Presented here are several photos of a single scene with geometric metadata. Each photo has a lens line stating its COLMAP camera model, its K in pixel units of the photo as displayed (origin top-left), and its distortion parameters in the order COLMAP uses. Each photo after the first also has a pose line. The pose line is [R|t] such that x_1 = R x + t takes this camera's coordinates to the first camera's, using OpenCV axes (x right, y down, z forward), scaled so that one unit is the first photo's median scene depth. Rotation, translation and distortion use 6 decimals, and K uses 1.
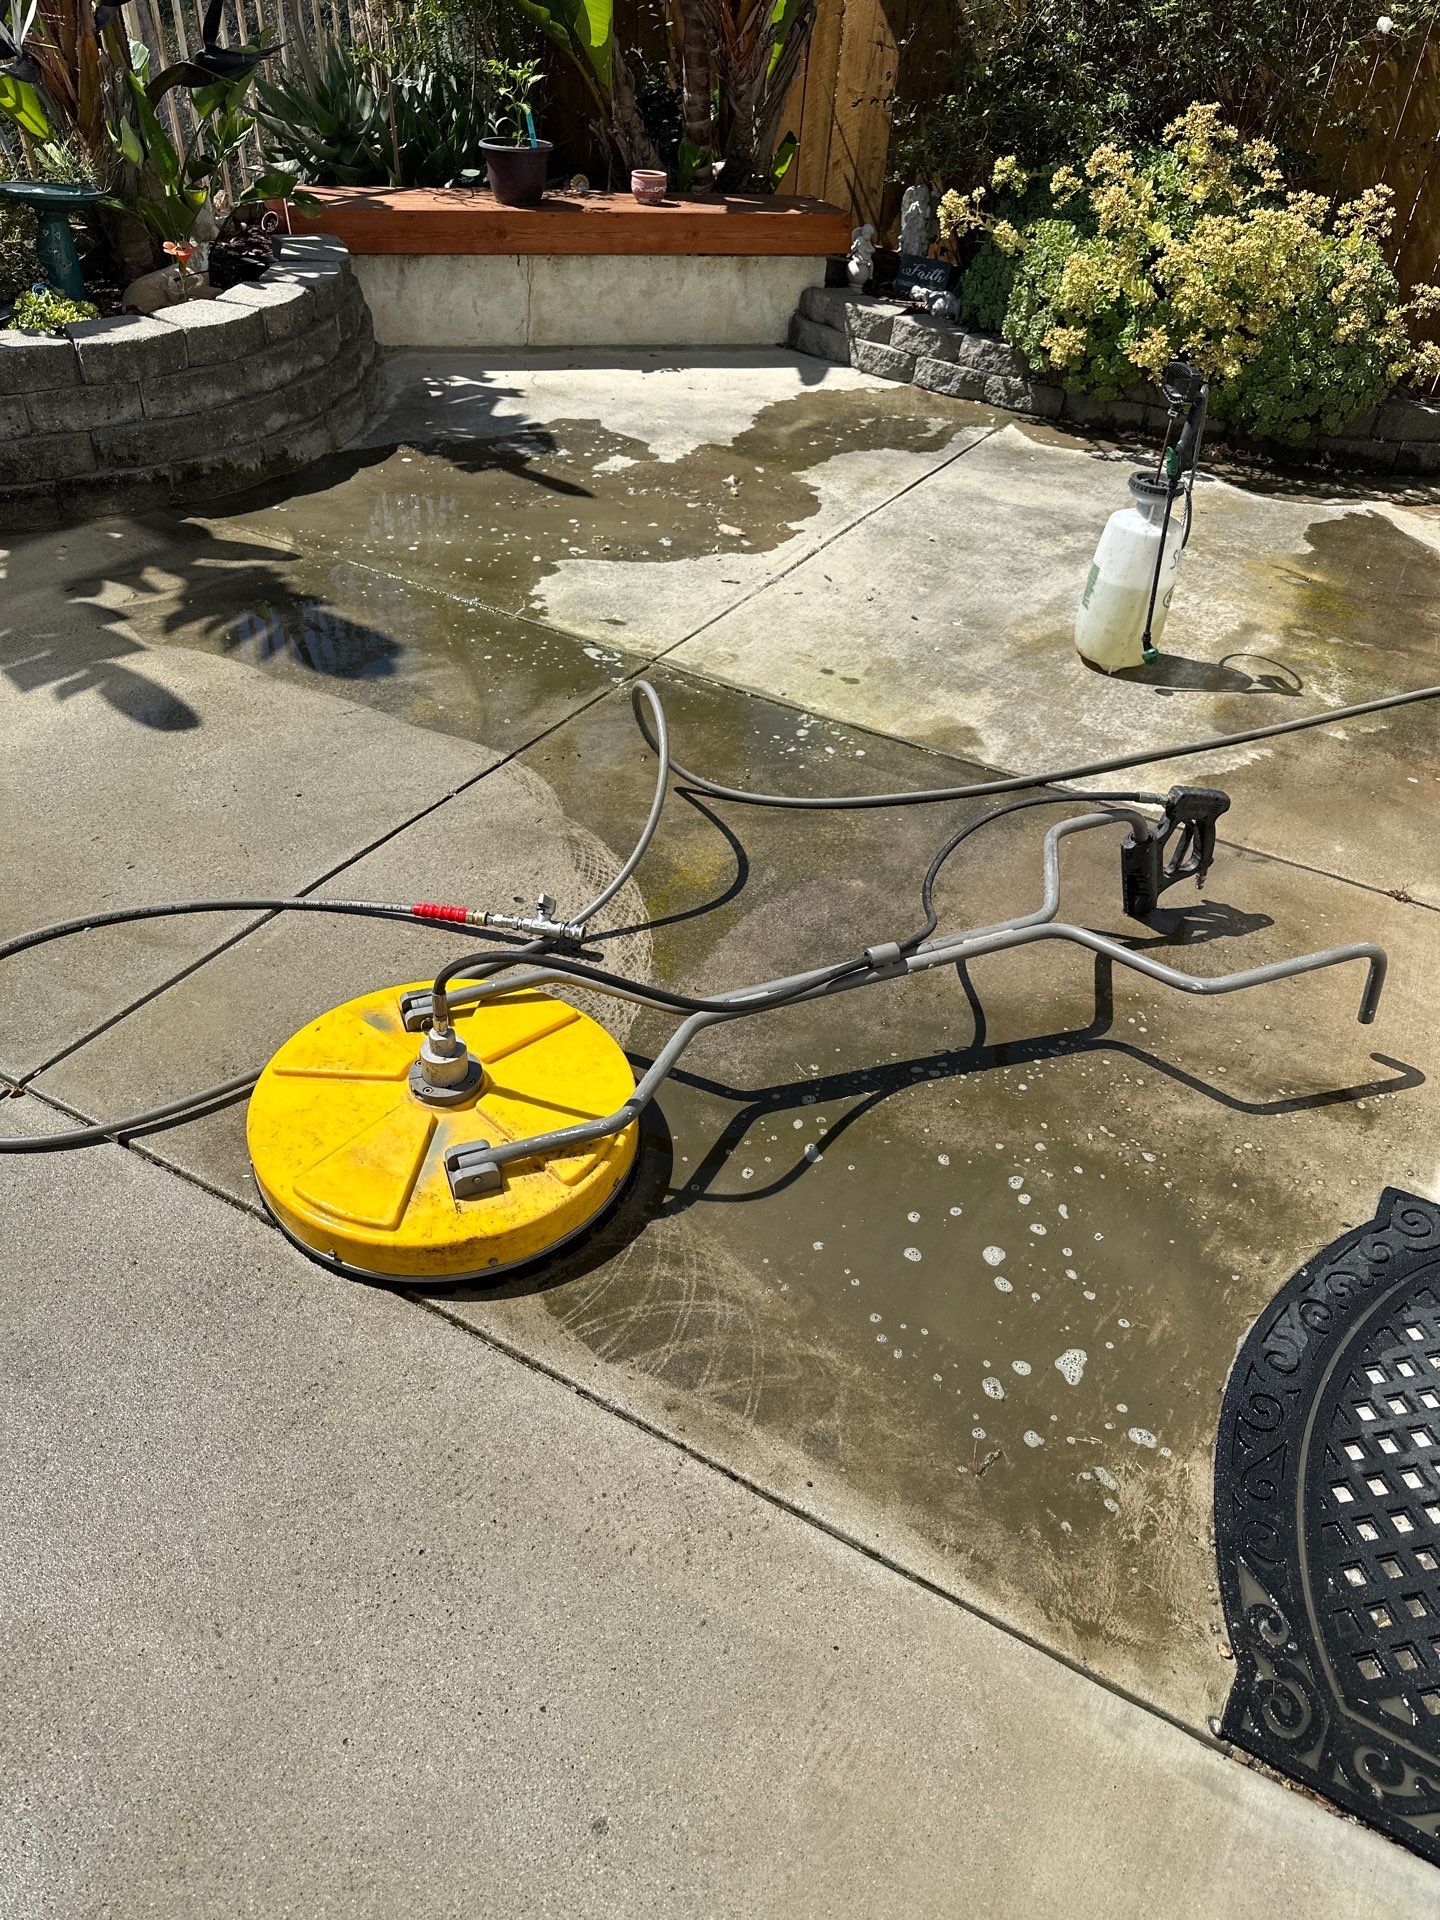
lens RADIAL K [[1296.2, 0, 723.9], [0, 1296.2, 946.0], [0, 0, 1]] dist [0.077344, -0.067551]
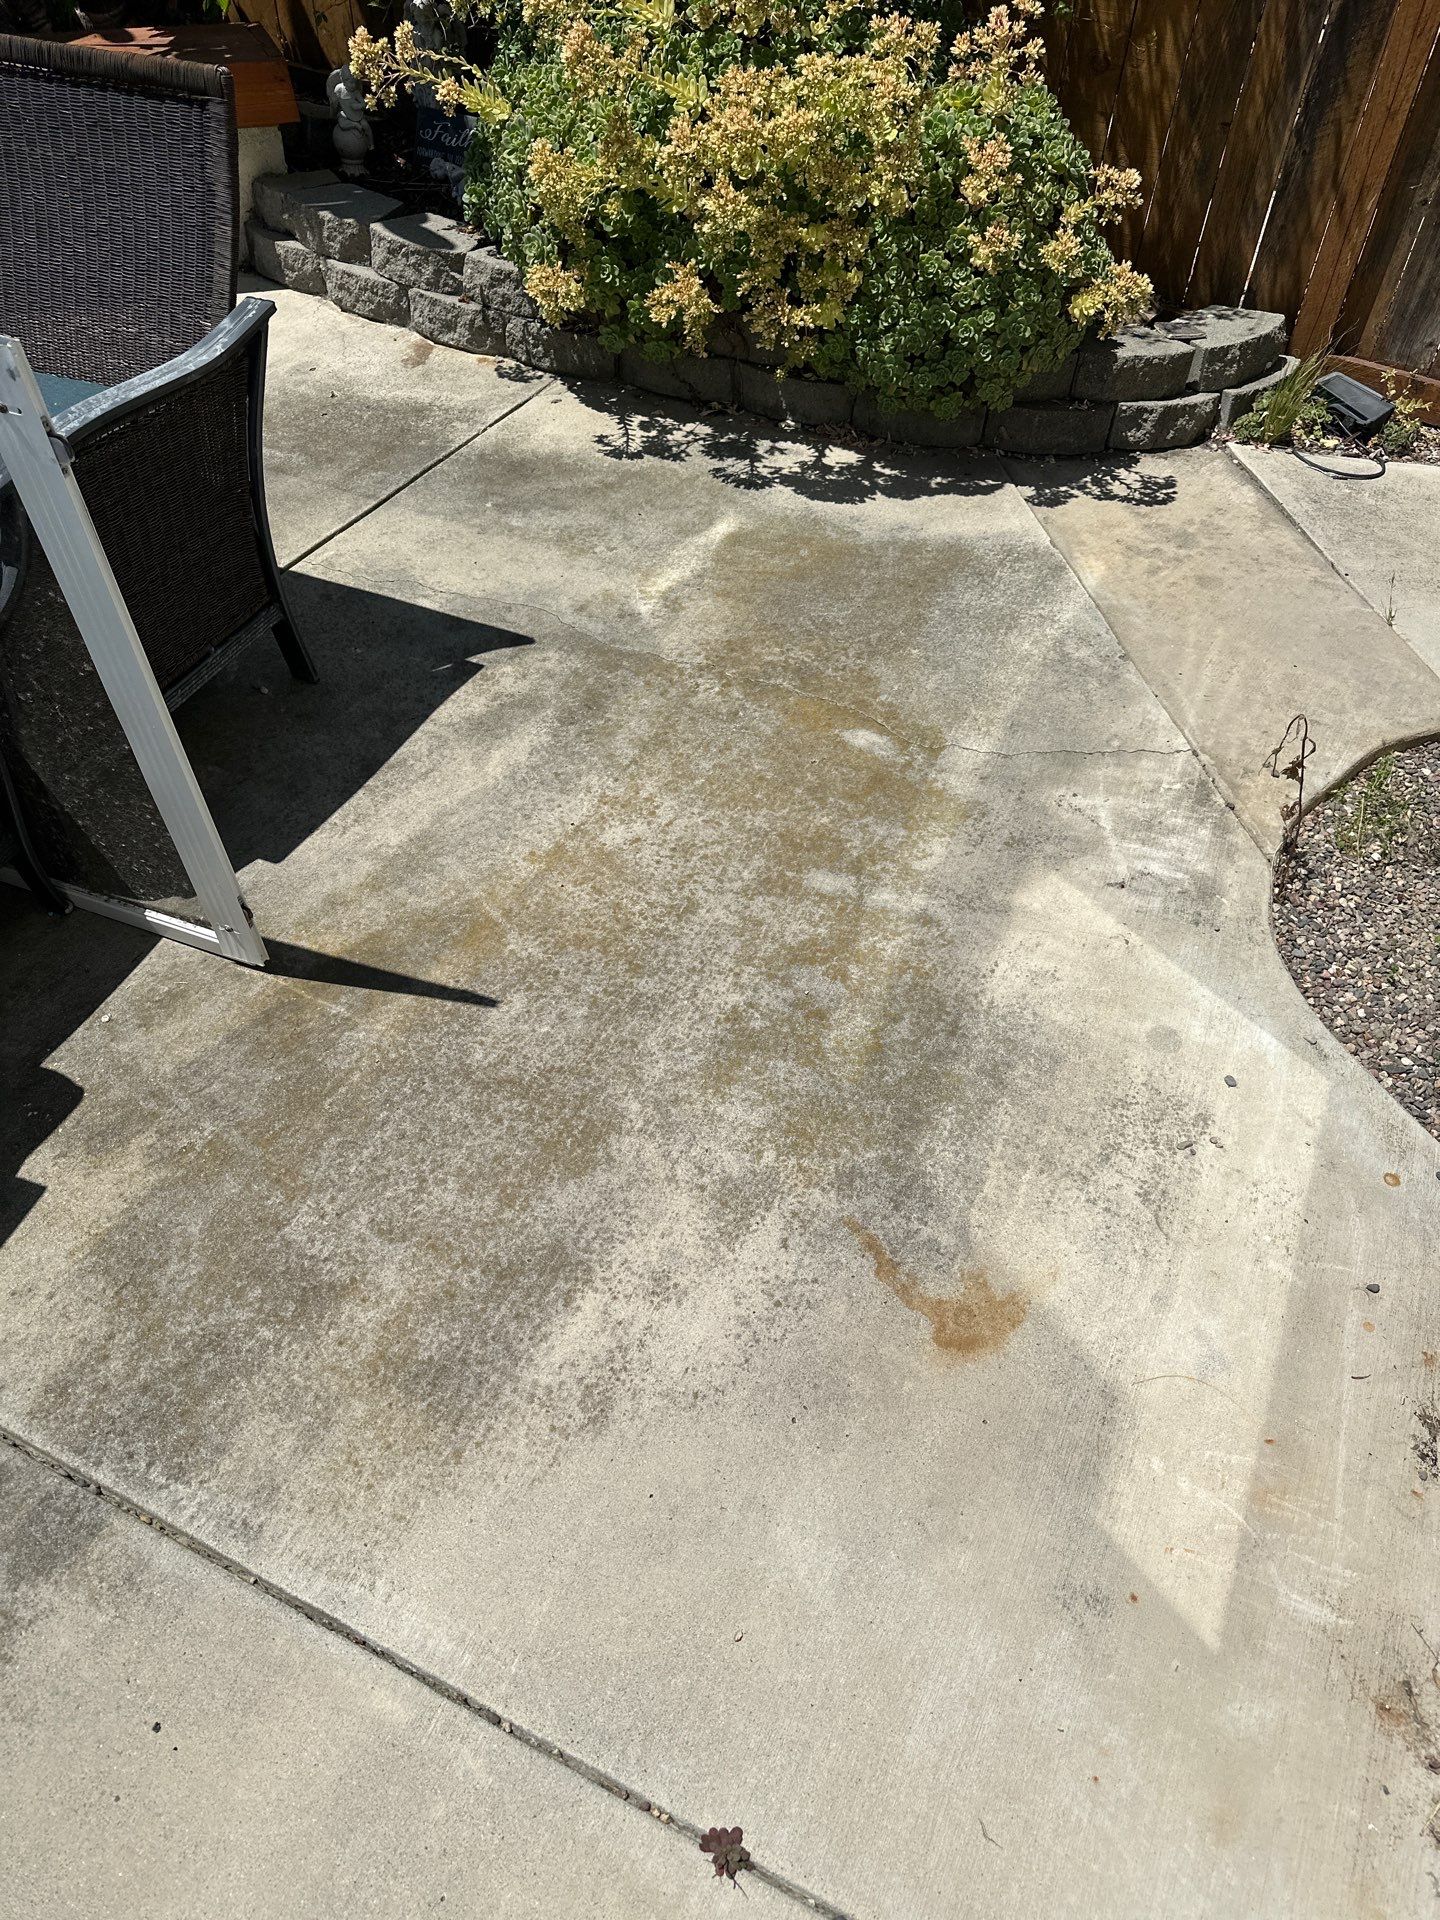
lens RADIAL K [[1294.4, 0, 720.0], [0, 1294.4, 960.0], [0, 0, 1]] dist [0.000133, -0.005085]
pose [[0.997358, -0.071360, 0.013601, 0.309648], [0.068291, 0.984849, 0.159404, -0.242526], [-0.024770, -0.158054, 0.987120, 0.354064]]
